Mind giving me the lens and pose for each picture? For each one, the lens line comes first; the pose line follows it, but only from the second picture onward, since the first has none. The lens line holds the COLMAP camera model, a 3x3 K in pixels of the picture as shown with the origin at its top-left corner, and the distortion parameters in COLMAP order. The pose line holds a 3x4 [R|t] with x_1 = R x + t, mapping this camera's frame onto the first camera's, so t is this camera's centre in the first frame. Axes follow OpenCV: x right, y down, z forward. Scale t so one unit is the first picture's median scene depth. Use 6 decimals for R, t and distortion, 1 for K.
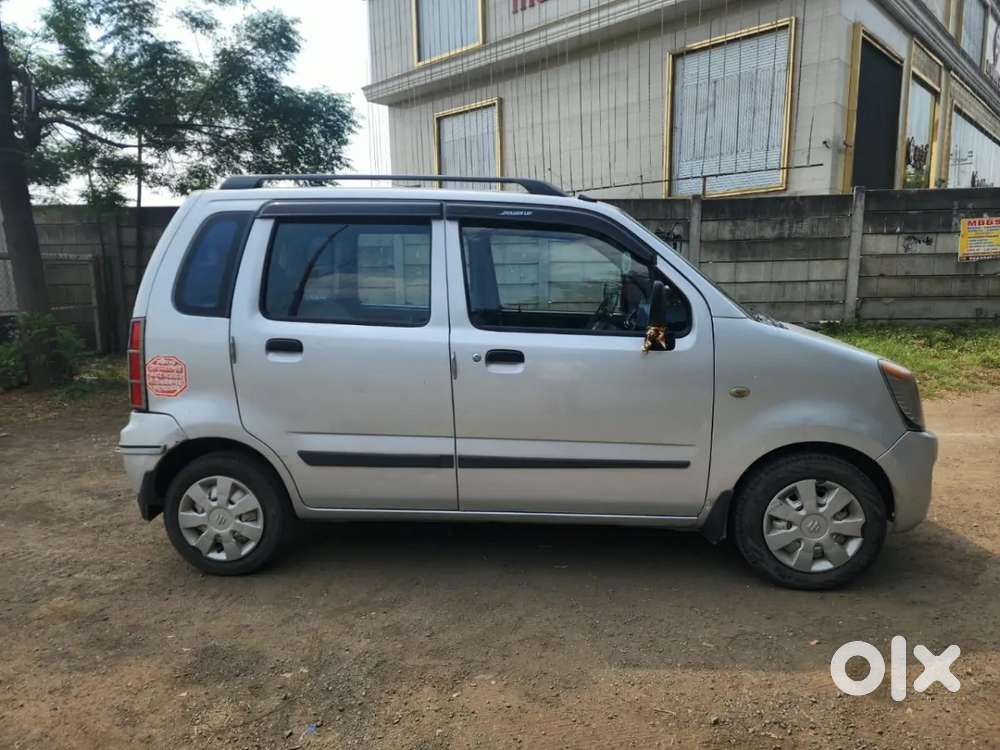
lens RADIAL K [[668.4, 0, 499.9], [0, 668.4, 393.0], [0, 0, 1]] dist [0.073842, -0.062949]
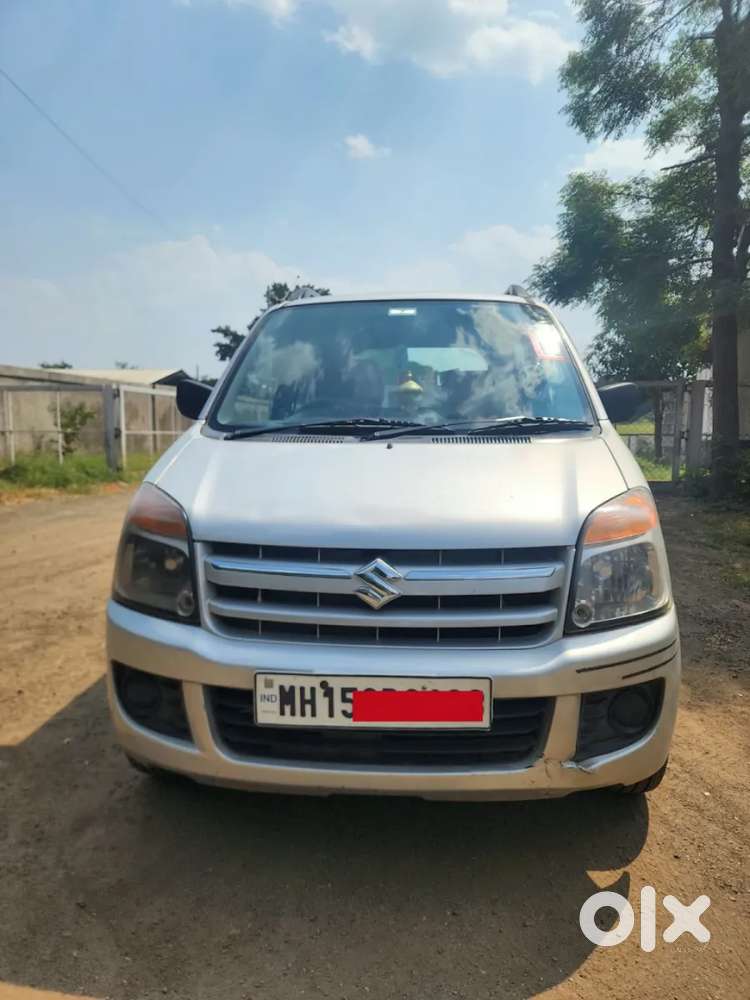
lens RADIAL K [[681.5, 0, 366.3], [0, 681.5, 500.5], [0, 0, 1]] dist [0.027963, -0.008132]
pose [[-0.021030, 0.125163, -0.991913, 0.388800], [-0.172515, 0.976797, 0.126913, -0.050109], [0.984782, 0.173789, 0.001051, 0.378844]]
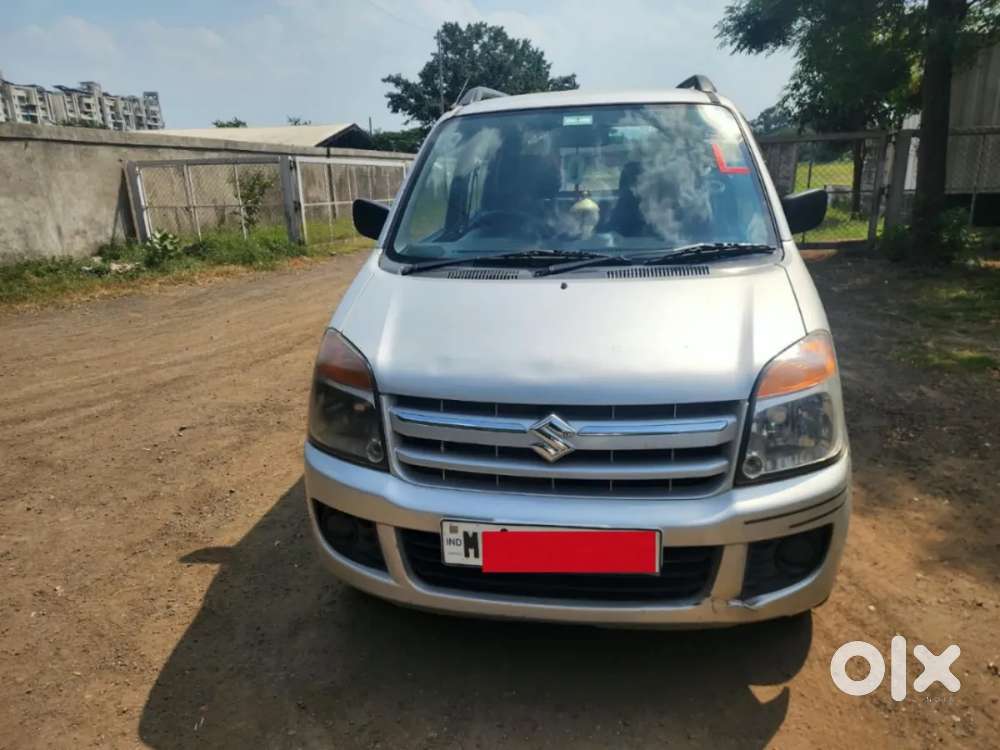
lens RADIAL K [[671.7, 0, 492.7], [0, 671.7, 371.2], [0, 0, 1]] dist [0.070313, -0.062871]
pose [[-0.093577, 0.294396, -0.951091, 0.387042], [-0.135351, 0.942653, 0.305100, -0.078559], [0.986369, 0.157281, -0.048364, 0.375451]]
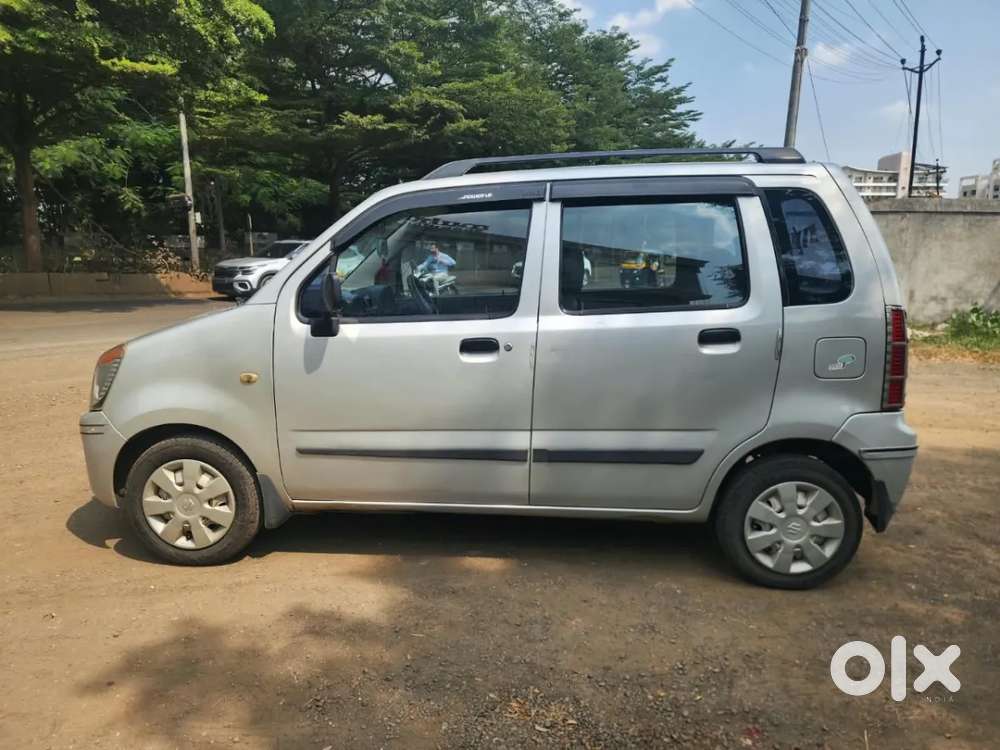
lens RADIAL K [[662.1, 0, 518.9], [0, 662.1, 373.4], [0, 0, 1]] dist [0.069875, -0.060320]
pose [[-0.999657, 0.007356, -0.025143, 0.007267], [-0.001705, 0.939461, 0.342651, -0.138425], [0.026141, 0.342576, -0.939126, 0.767481]]
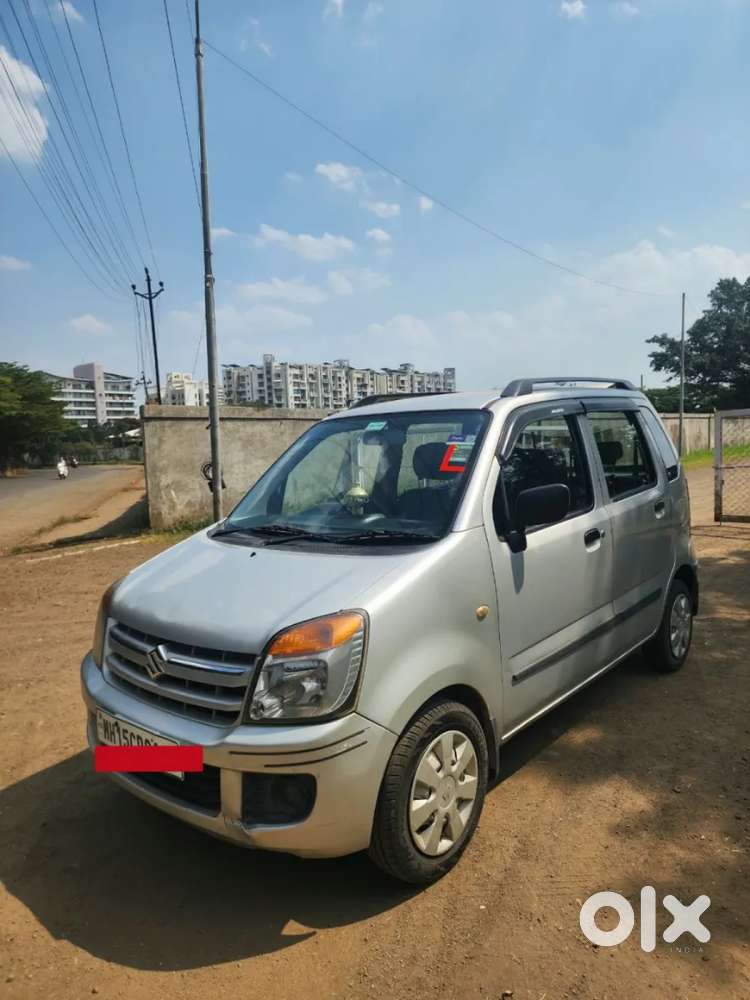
lens RADIAL K [[662.1, 0, 375.0], [0, 662.1, 500.0], [0, 0, 1]] dist [0.069875, -0.060320]
pose [[-0.602499, 0.105117, -0.791167, 0.361243], [-0.085390, 0.977109, 0.194849, -0.125157], [0.793539, 0.184954, -0.579732, 0.590341]]
